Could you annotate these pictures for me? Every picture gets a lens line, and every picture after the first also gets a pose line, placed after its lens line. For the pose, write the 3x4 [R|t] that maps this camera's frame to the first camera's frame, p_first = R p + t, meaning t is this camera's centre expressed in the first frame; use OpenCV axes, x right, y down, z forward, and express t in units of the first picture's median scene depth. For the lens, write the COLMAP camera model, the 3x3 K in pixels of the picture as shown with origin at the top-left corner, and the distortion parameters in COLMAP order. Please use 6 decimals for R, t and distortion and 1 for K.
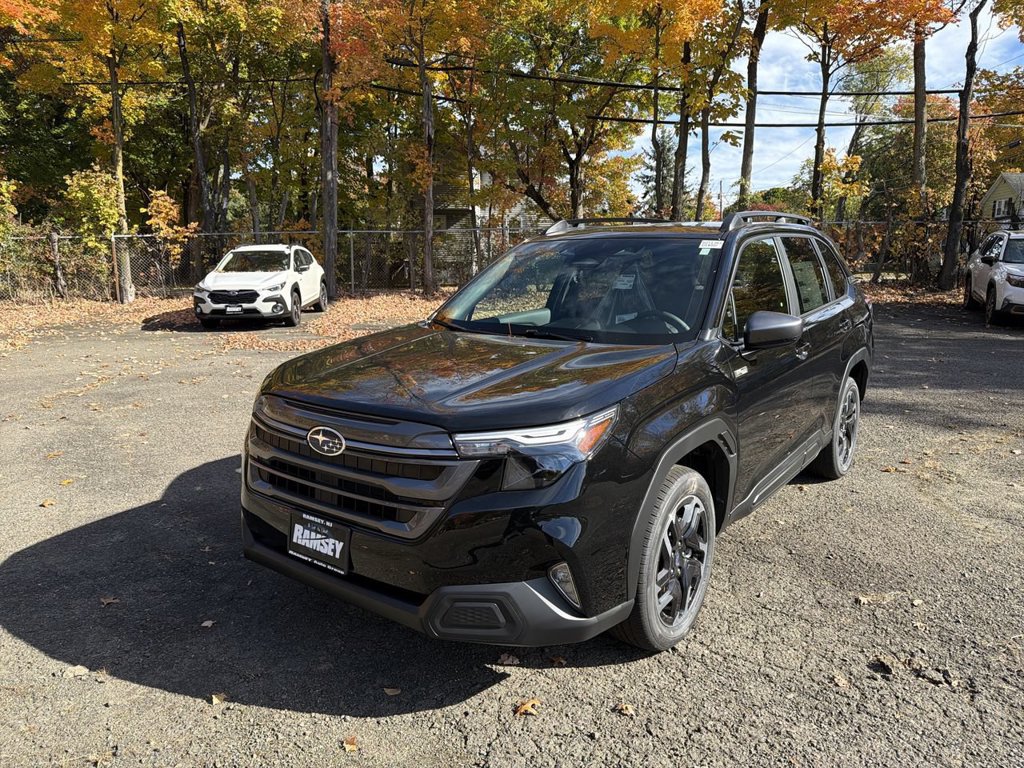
lens RADIAL K [[708.1, 0, 512.2], [0, 708.1, 360.6], [0, 0, 1]] dist [0.031472, -0.034098]
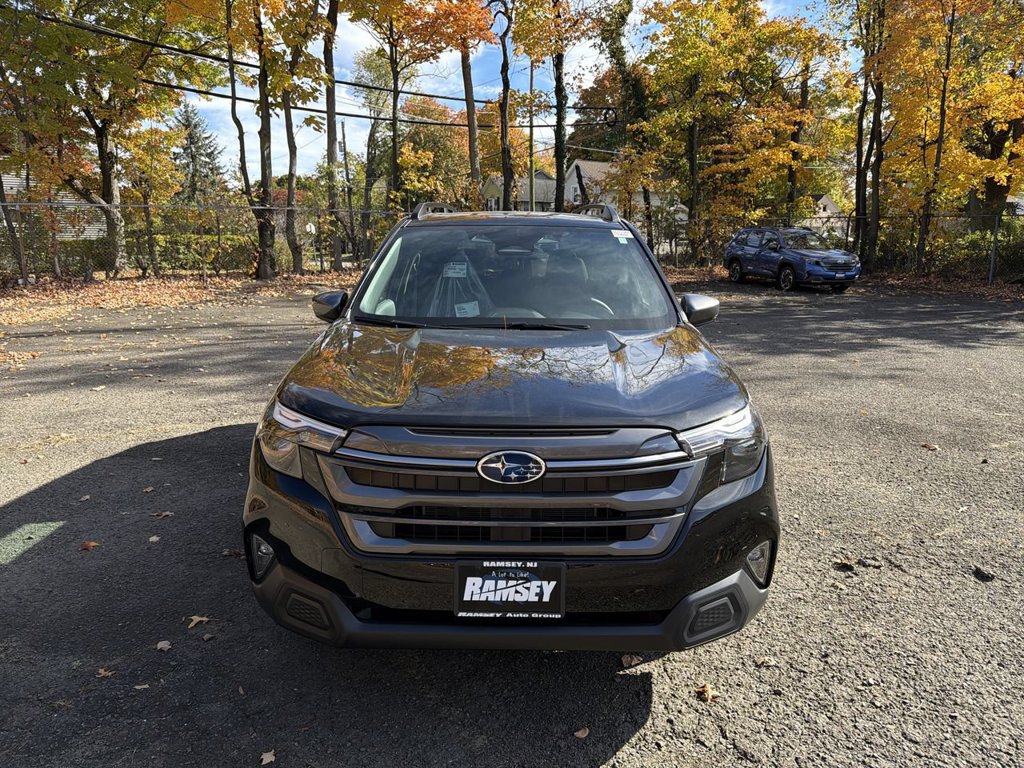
lens RADIAL K [[708.1, 0, 508.5], [0, 708.1, 360.2], [0, 0, 1]] dist [0.031472, -0.034098]
pose [[0.811114, -0.089650, 0.577977, -0.692944], [0.078345, 0.995931, 0.044532, -0.045893], [-0.579617, 0.009161, 0.814837, 0.310503]]
